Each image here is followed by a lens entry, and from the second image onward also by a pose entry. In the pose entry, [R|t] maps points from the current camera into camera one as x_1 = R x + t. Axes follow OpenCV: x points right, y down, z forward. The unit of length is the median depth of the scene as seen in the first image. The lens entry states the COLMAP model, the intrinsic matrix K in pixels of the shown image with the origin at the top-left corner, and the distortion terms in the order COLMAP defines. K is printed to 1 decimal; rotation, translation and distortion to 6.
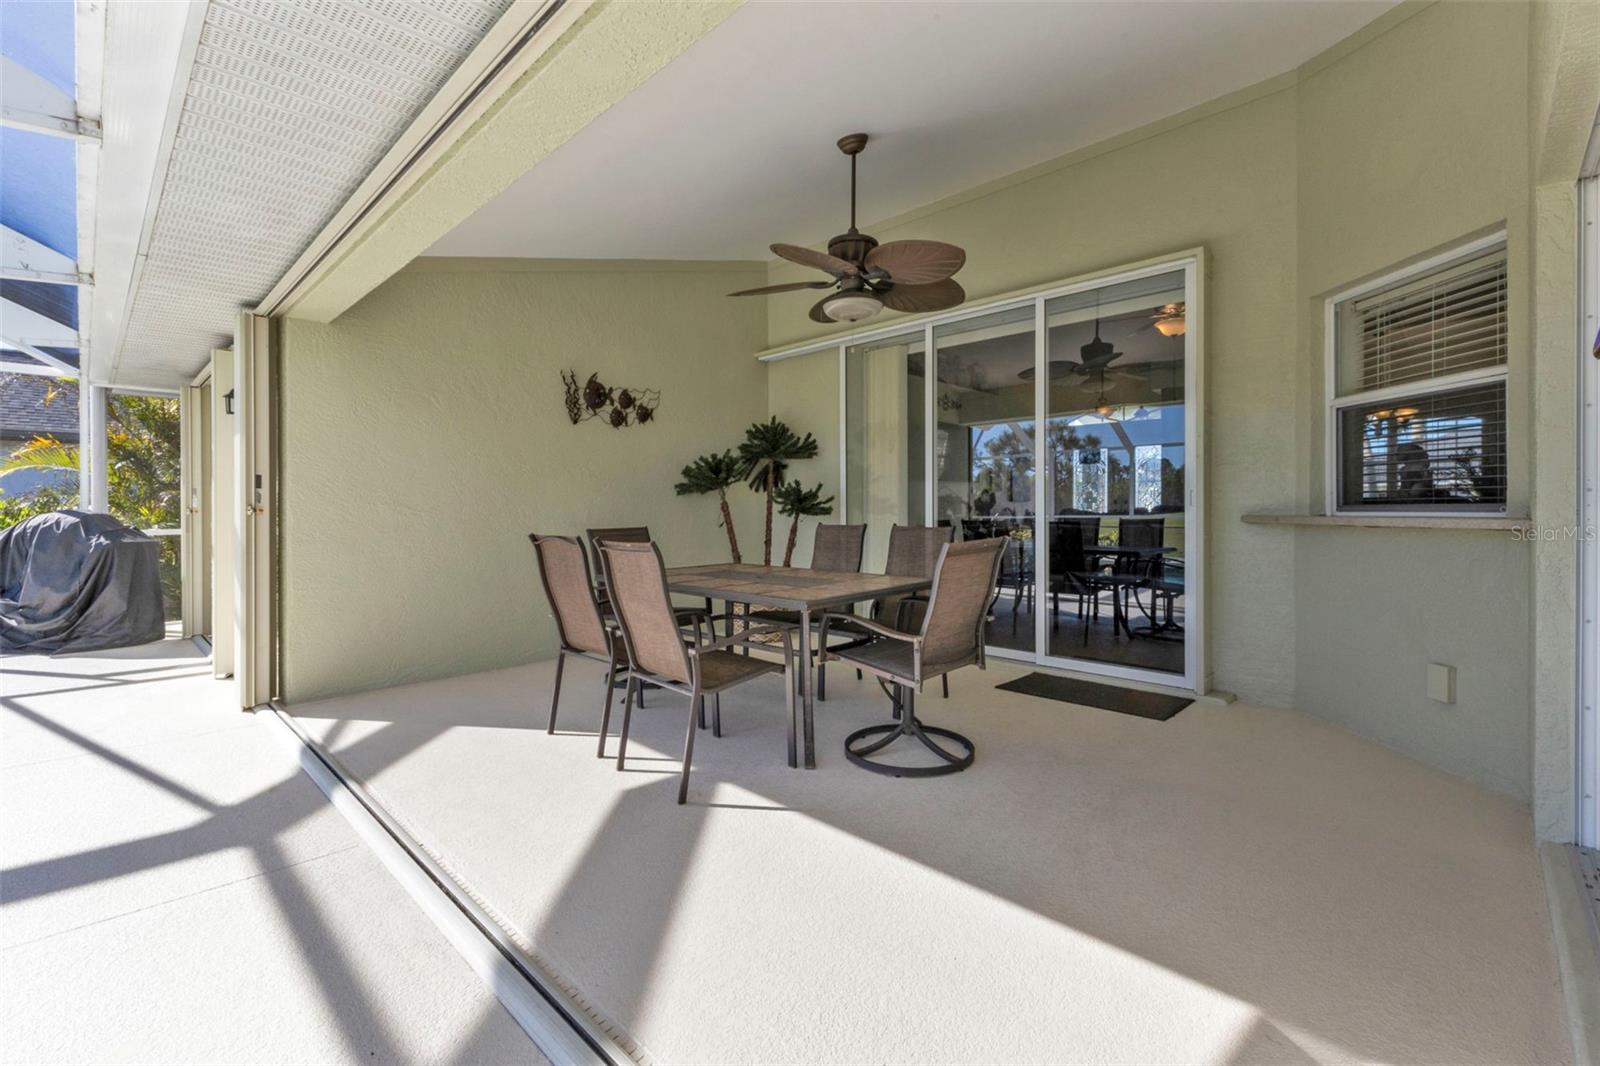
lens RADIAL K [[682.9, 0, 816.9], [0, 682.9, 508.2], [0, 0, 1]] dist [0.000298, 0.000003]
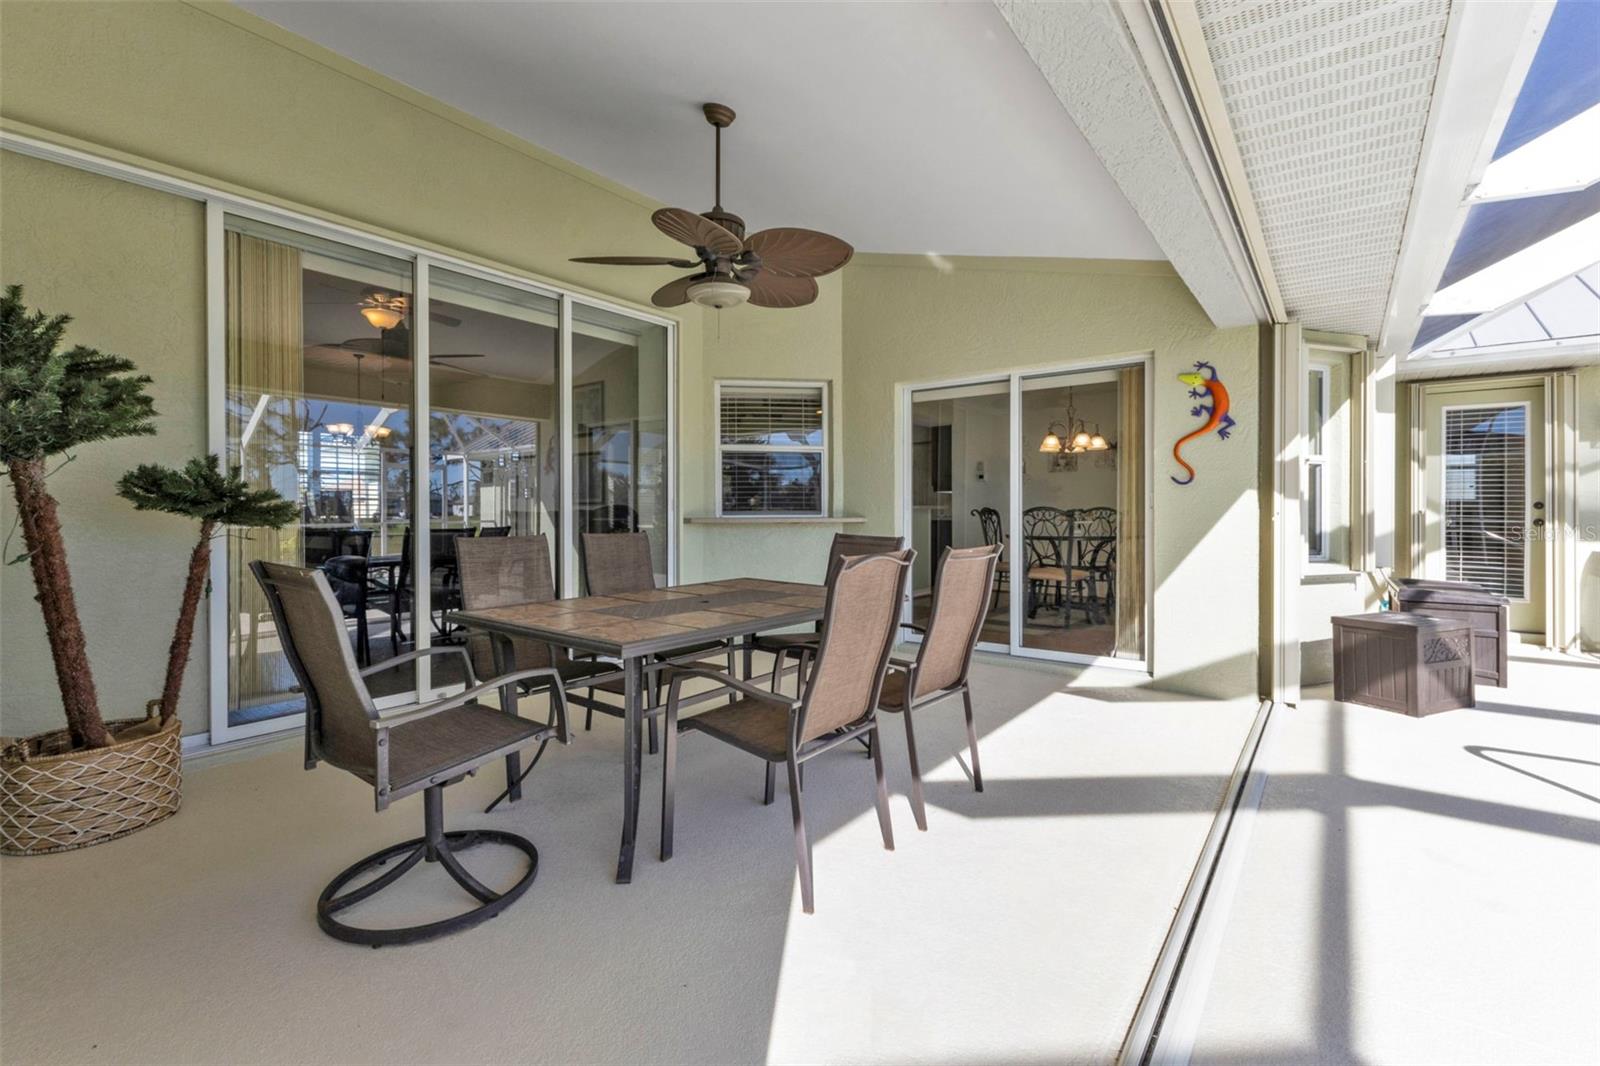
lens RADIAL K [[701.6, 0, 790.4], [0, 701.6, 518.4], [0, 0, 1]] dist [0.012576, 0.000157]
pose [[-0.103911, -0.008345, 0.994552, -0.609023], [0.006612, 0.999937, 0.009081, -0.000331], [-0.994565, 0.007519, -0.103849, 0.681956]]
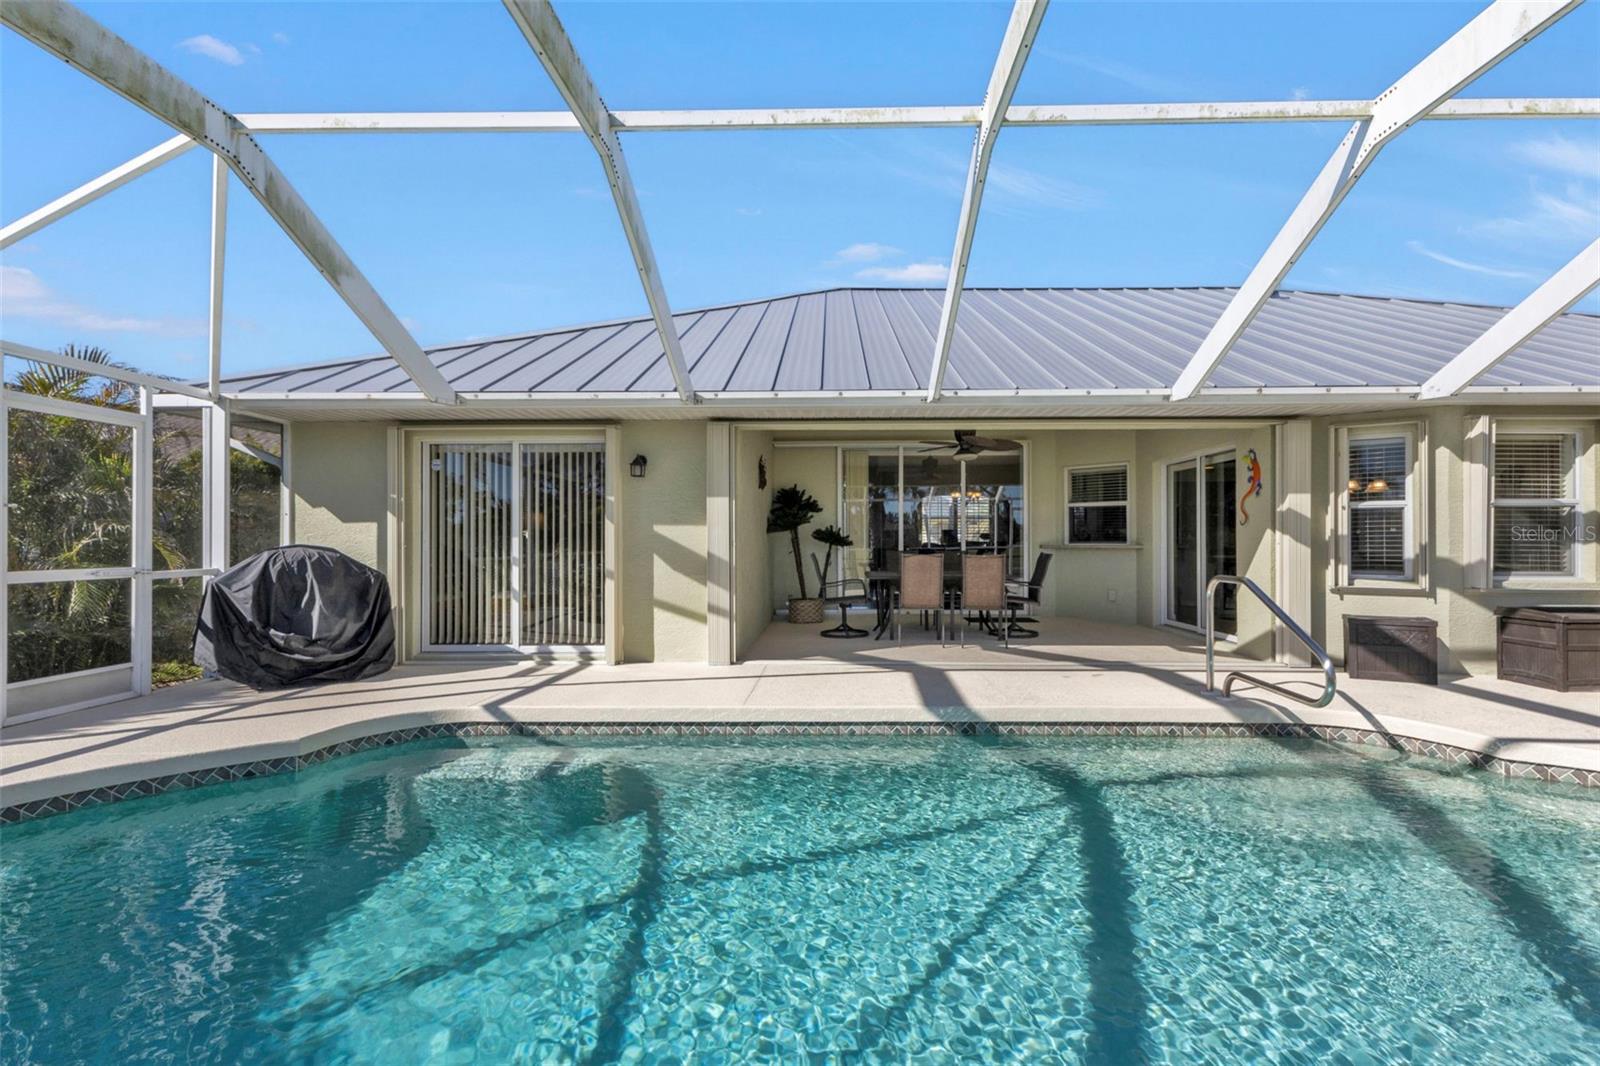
lens RADIAL K [[722.8, 0, 832.5], [0, 722.8, 538.0], [0, 0, 1]] dist [0.011254, 0.000010]
pose [[0.725064, 0.005010, 0.688663, -1.327871], [0.001531, 0.999959, -0.008887, 0.004730], [-0.688679, 0.007498, 0.725027, -0.313927]]
